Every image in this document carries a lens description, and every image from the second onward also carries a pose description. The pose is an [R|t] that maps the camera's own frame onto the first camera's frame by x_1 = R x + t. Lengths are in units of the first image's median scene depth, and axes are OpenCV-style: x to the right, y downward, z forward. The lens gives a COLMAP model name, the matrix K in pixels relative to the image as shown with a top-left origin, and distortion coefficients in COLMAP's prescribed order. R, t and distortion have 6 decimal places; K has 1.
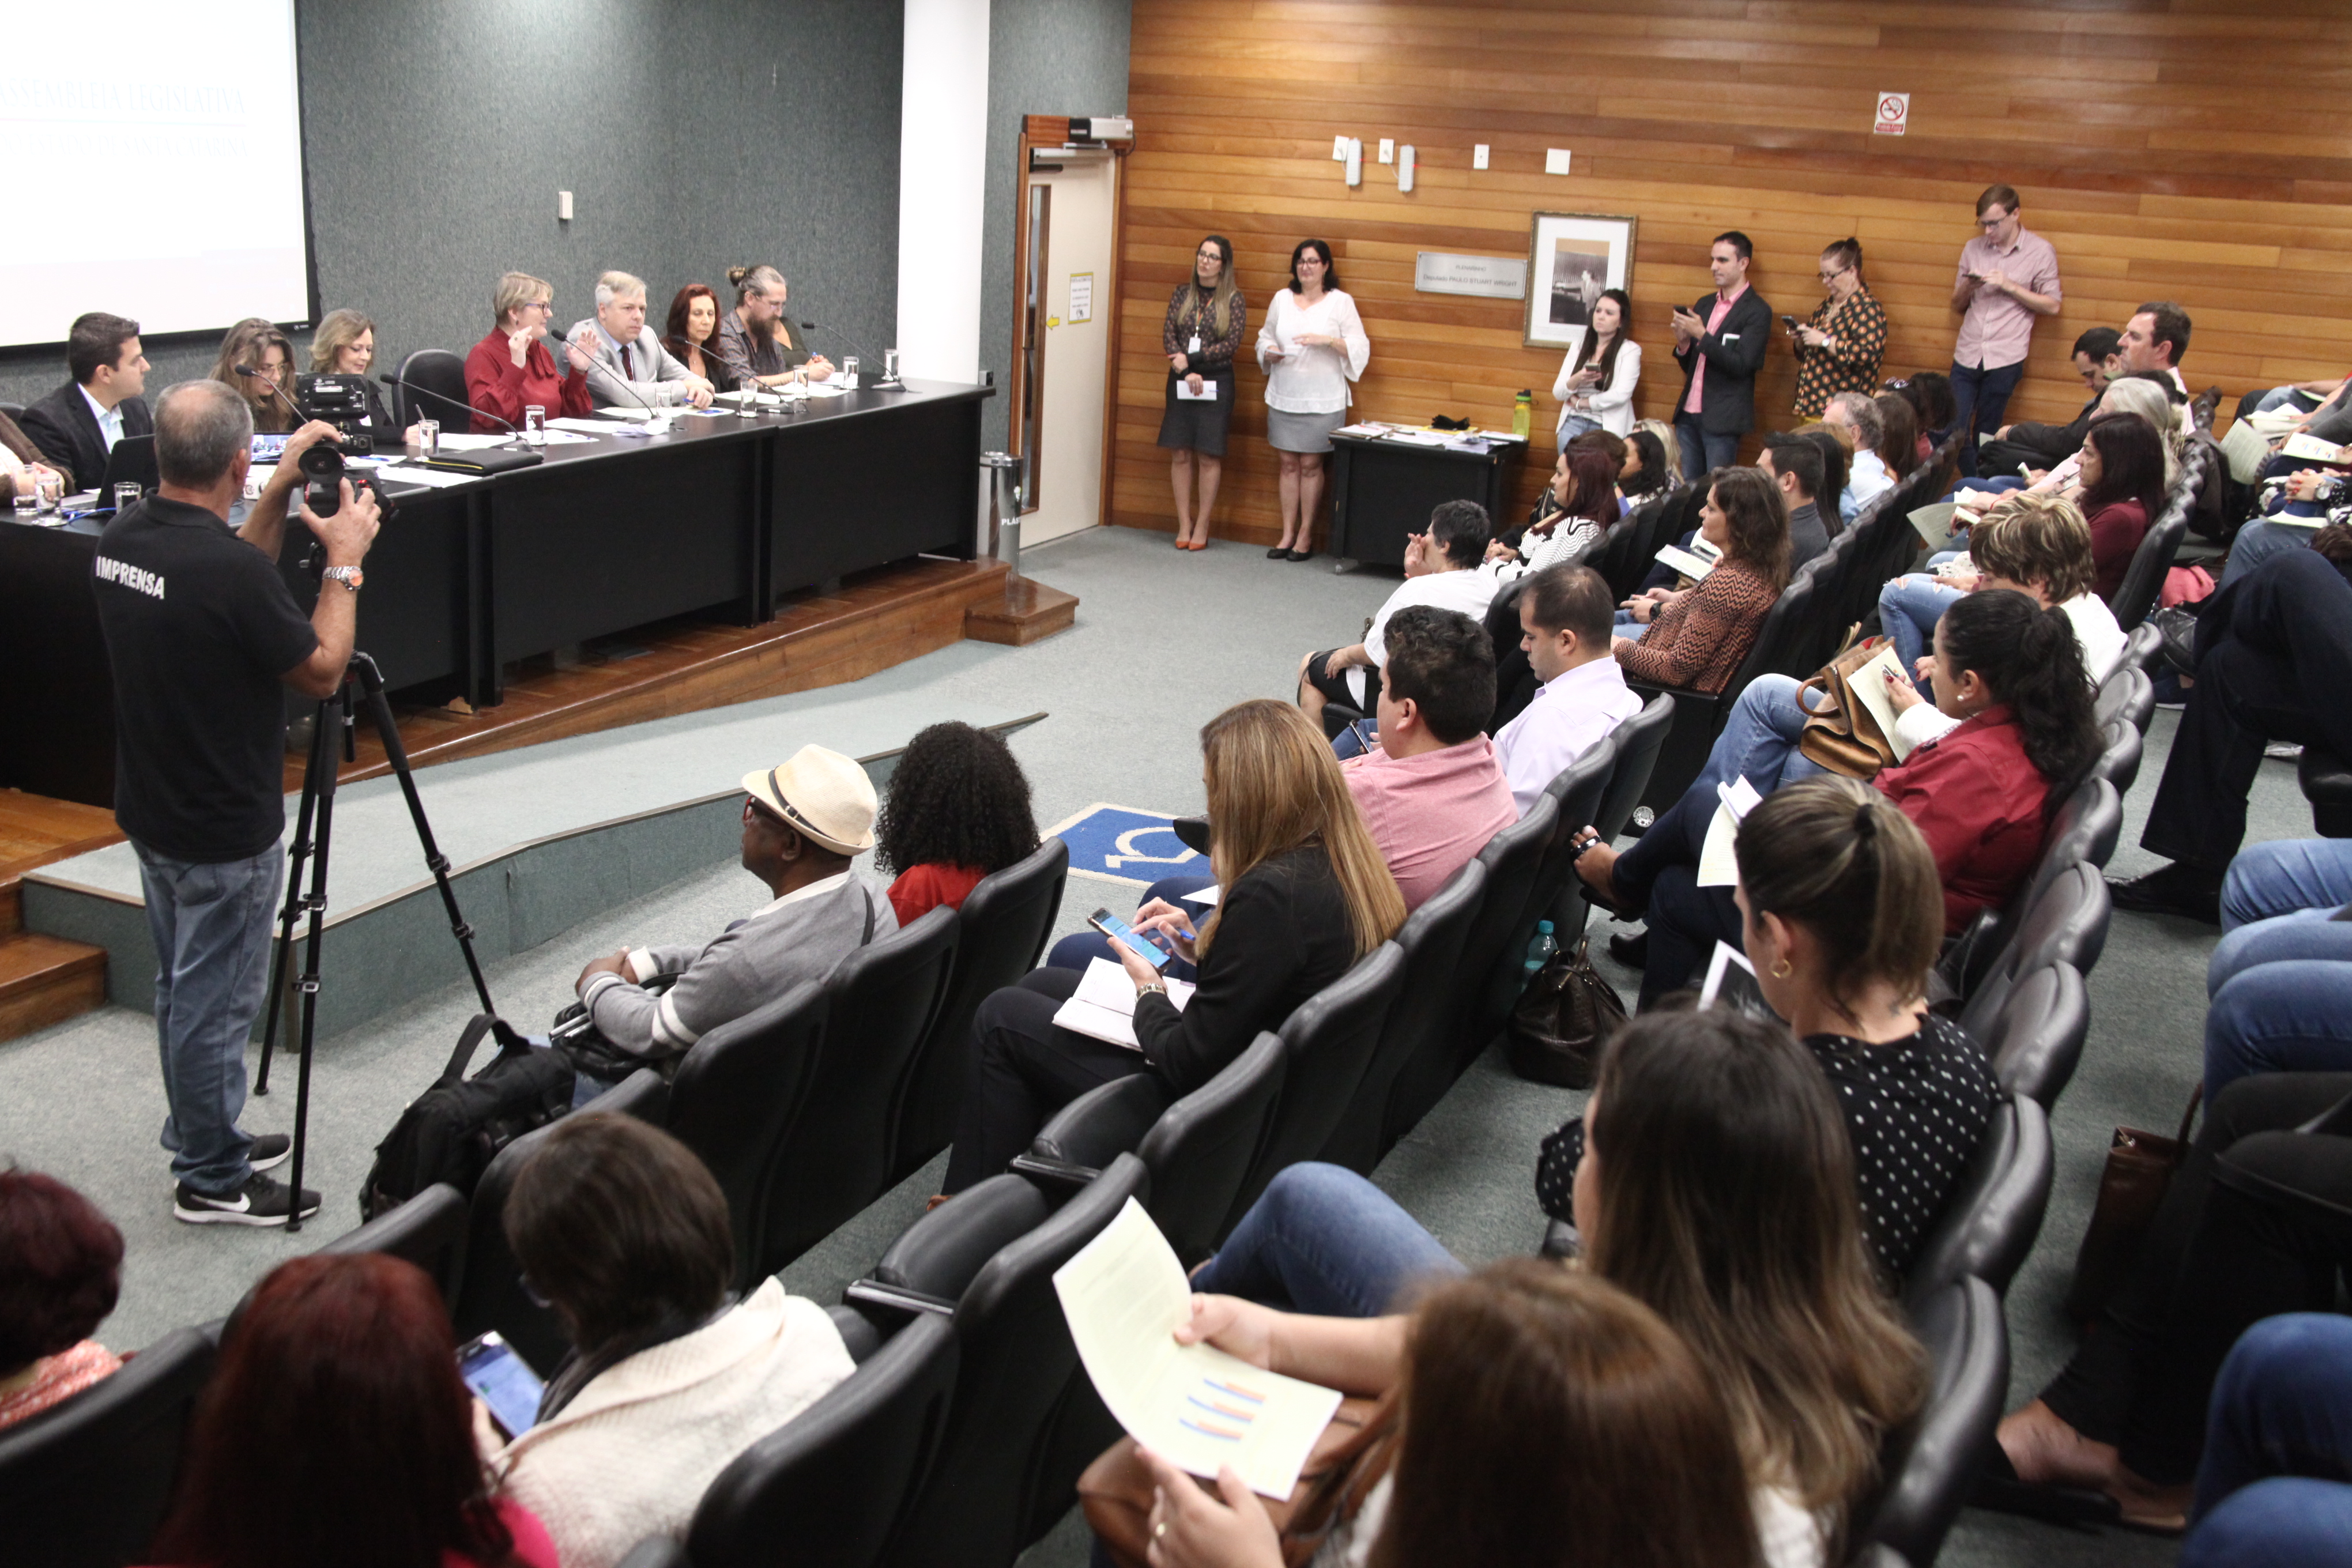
lens RADIAL K [[2503.2, 0, 1184.1], [0, 2503.2, 791.7], [0, 0, 1]] dist [-0.027607, 0.000000]
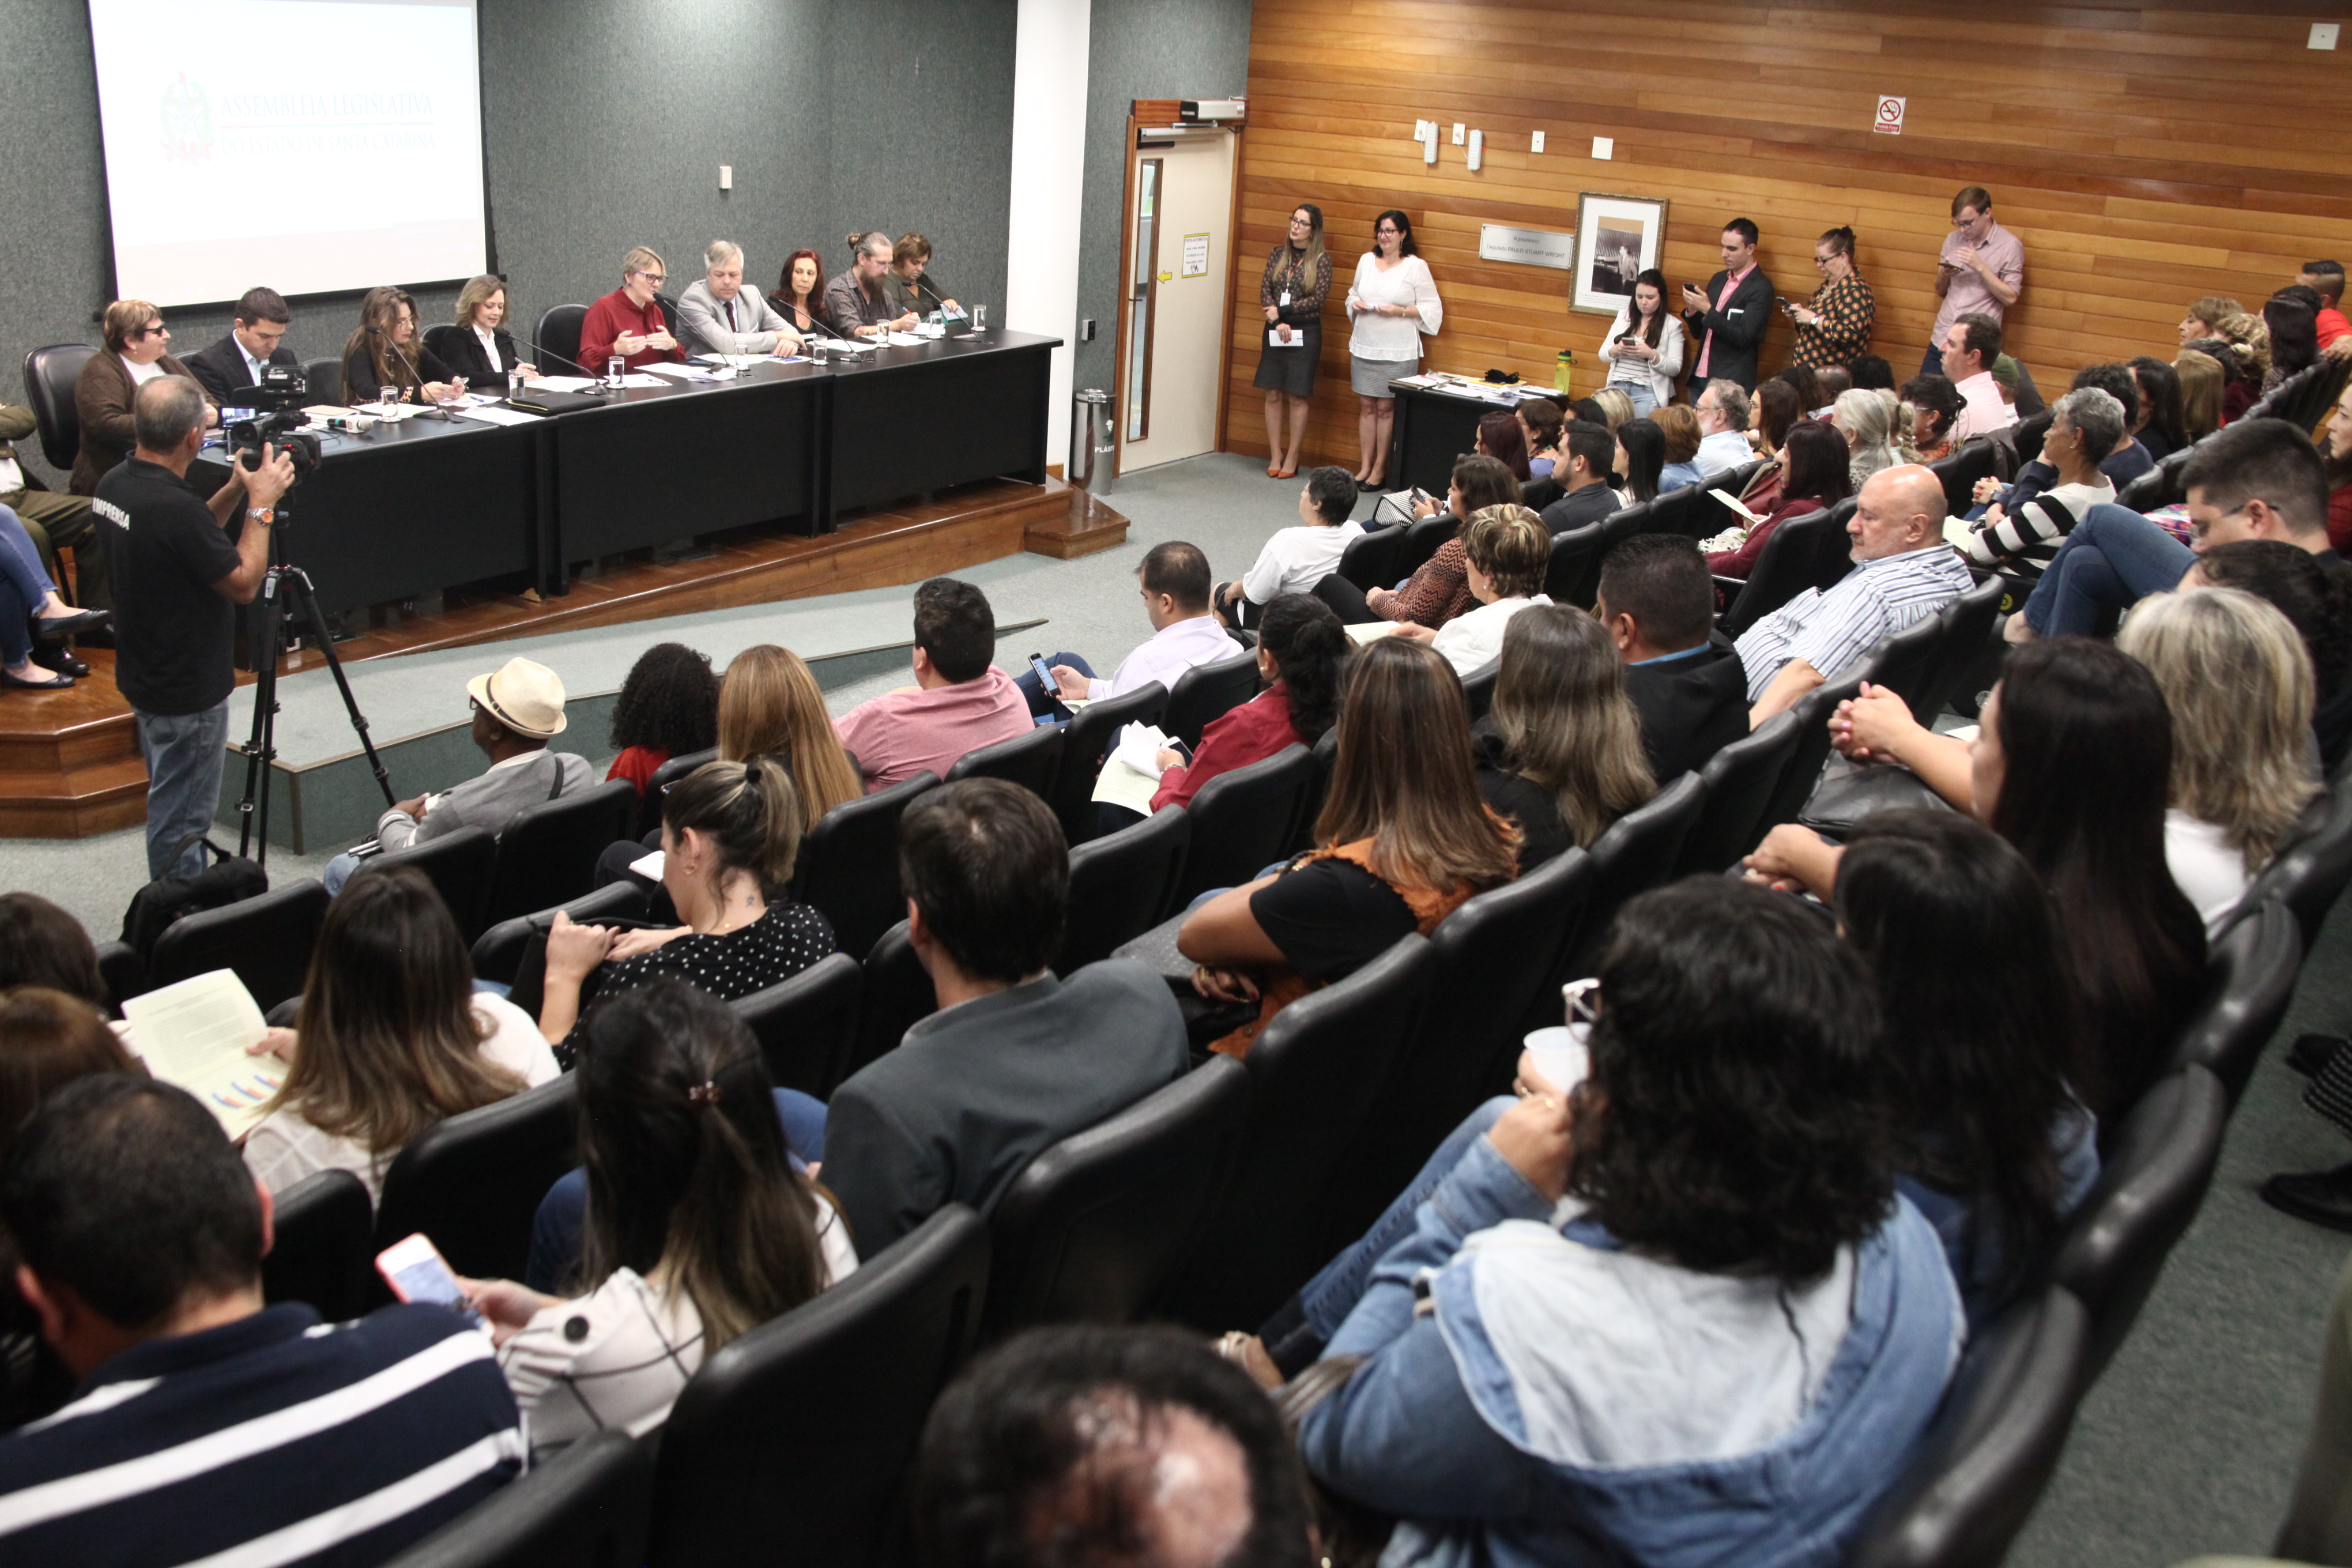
lens RADIAL K [[2342.7, 0, 1171.4], [0, 2342.7, 782.2], [0, 0, 1]] dist [-0.063539, 0.000000]
pose [[0.983201, 0.064383, -0.170791, 0.178281], [-0.055676, 0.996916, 0.055297, -0.017004], [0.173825, -0.044859, 0.983754, -0.087372]]
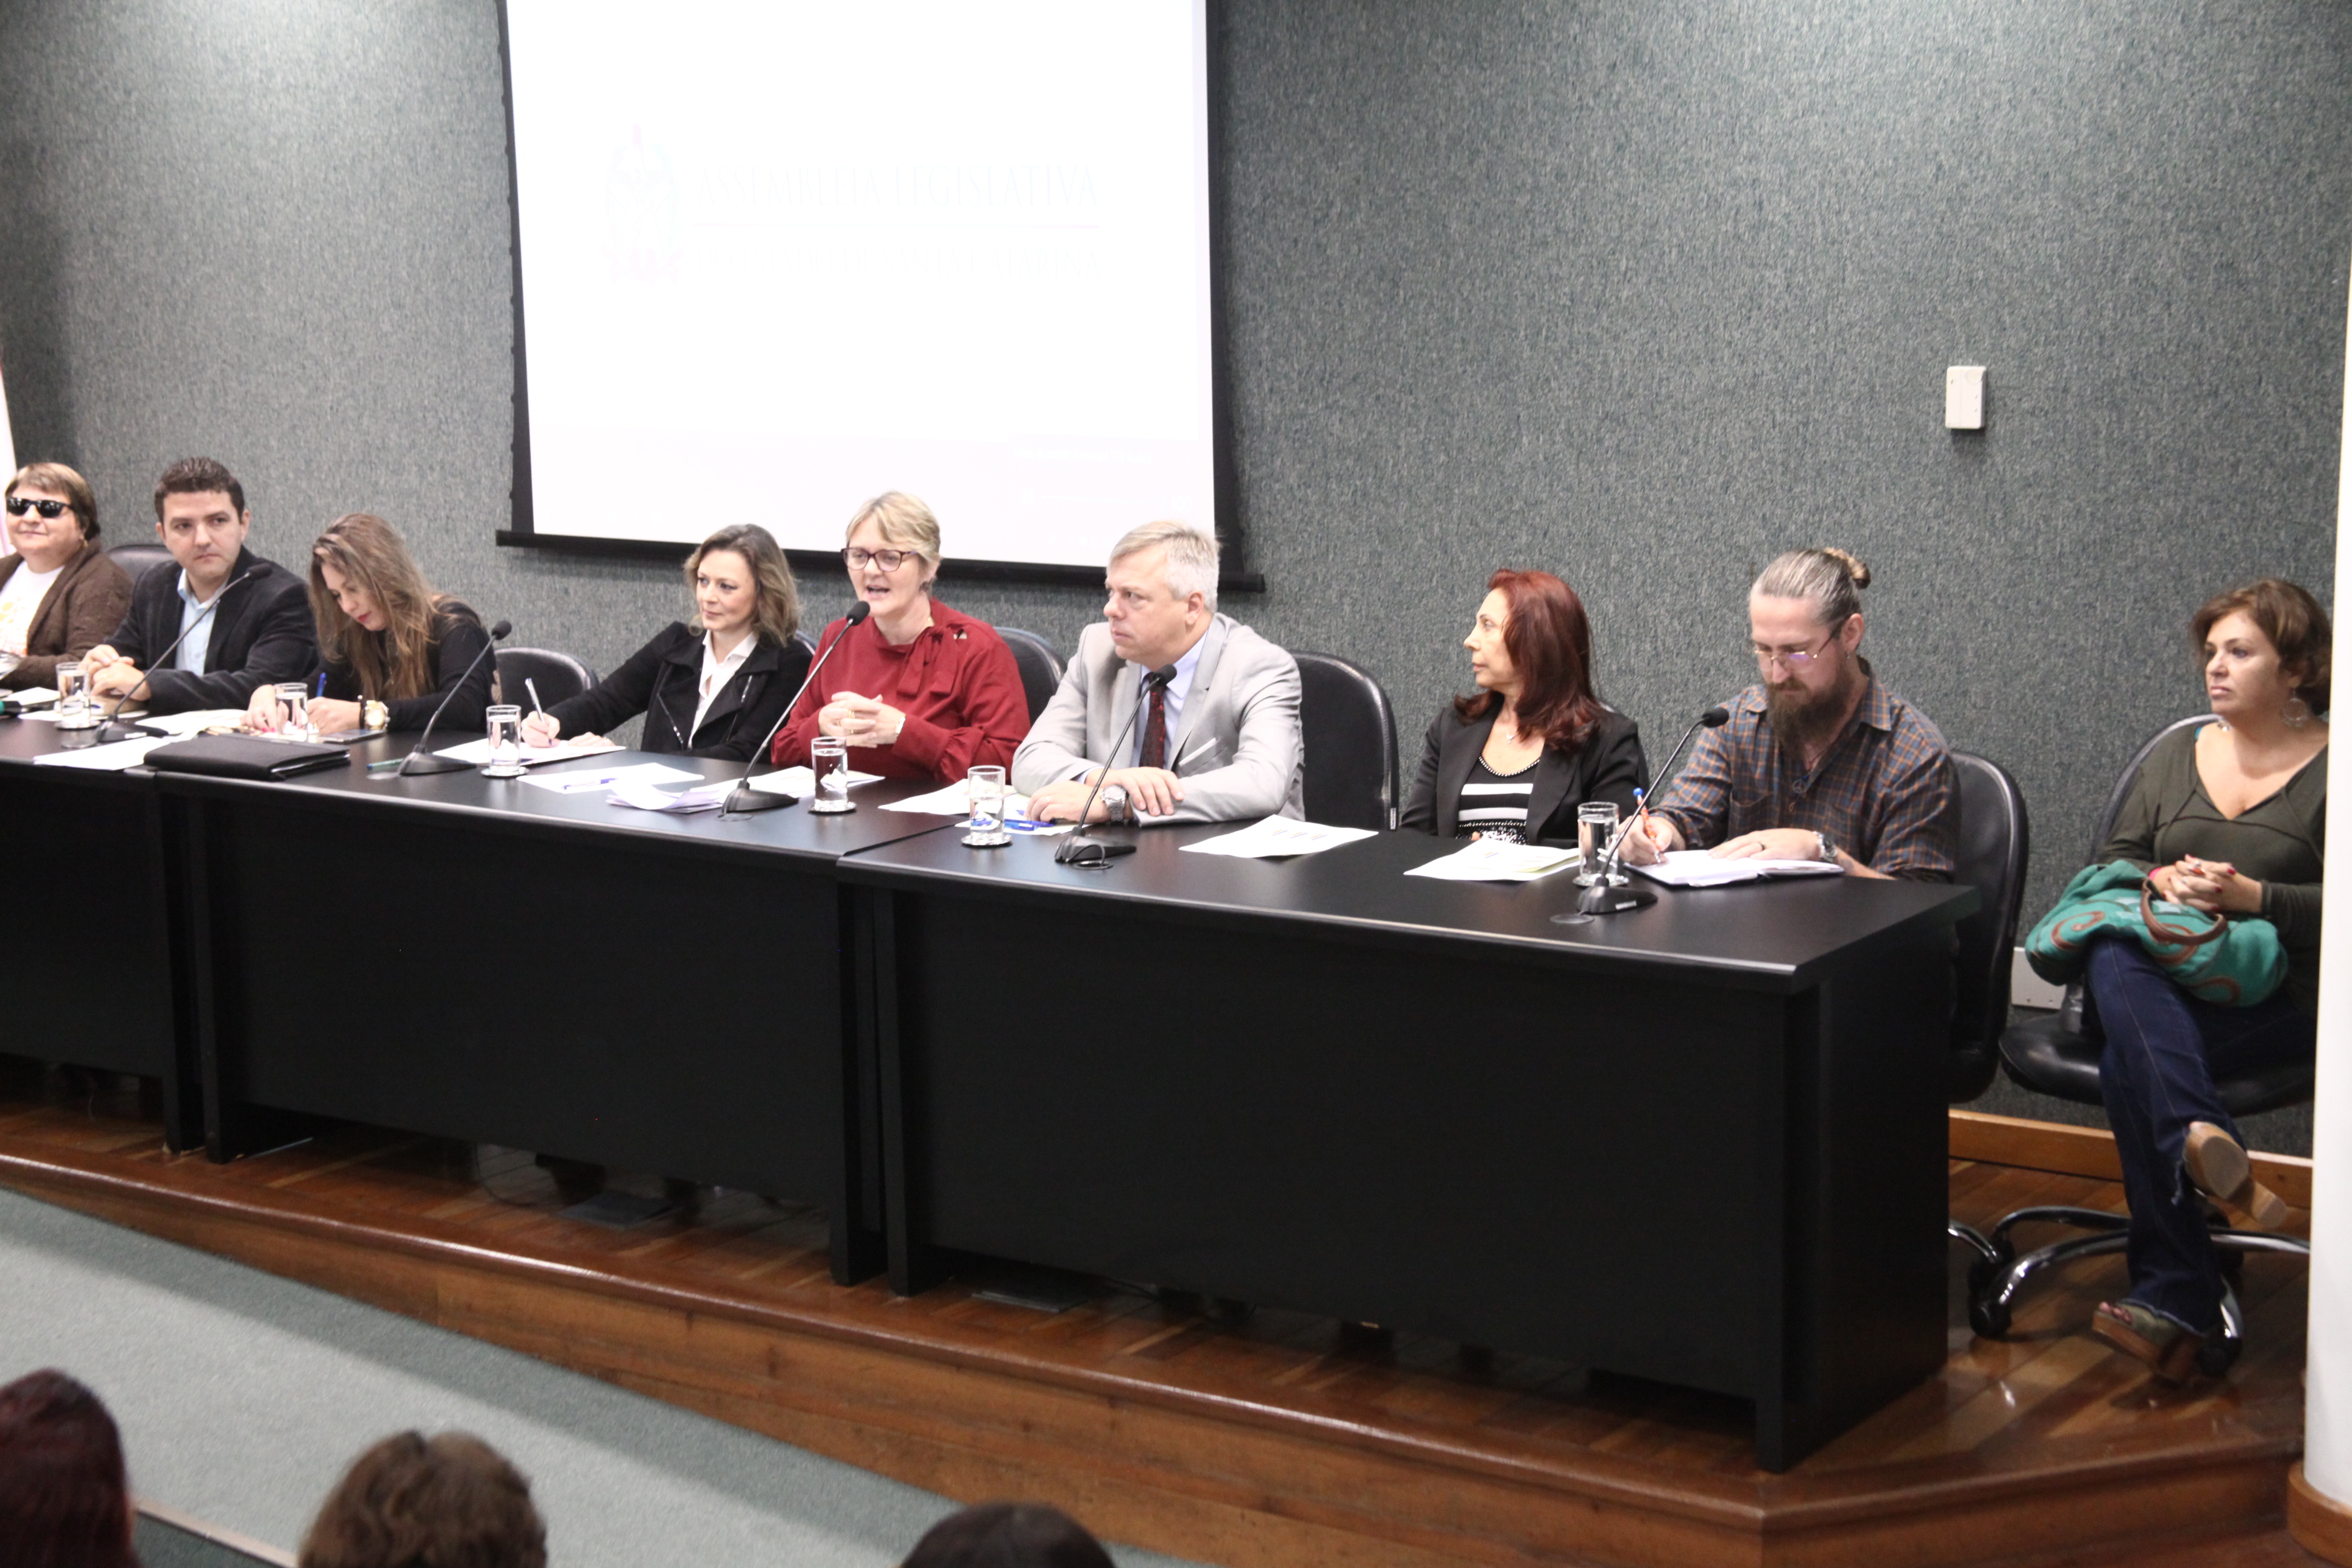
lens RADIAL K [[3759.6, 0, 1180.2], [0, 3759.6, 771.7], [0, 0, 1]] dist [0.088214, 0.000000]
pose [[-0.201184, 0.098198, -0.974619, 0.408237], [-0.259556, 0.954054, 0.149704, -0.237509], [0.944540, 0.283086, -0.166452, 1.006924]]
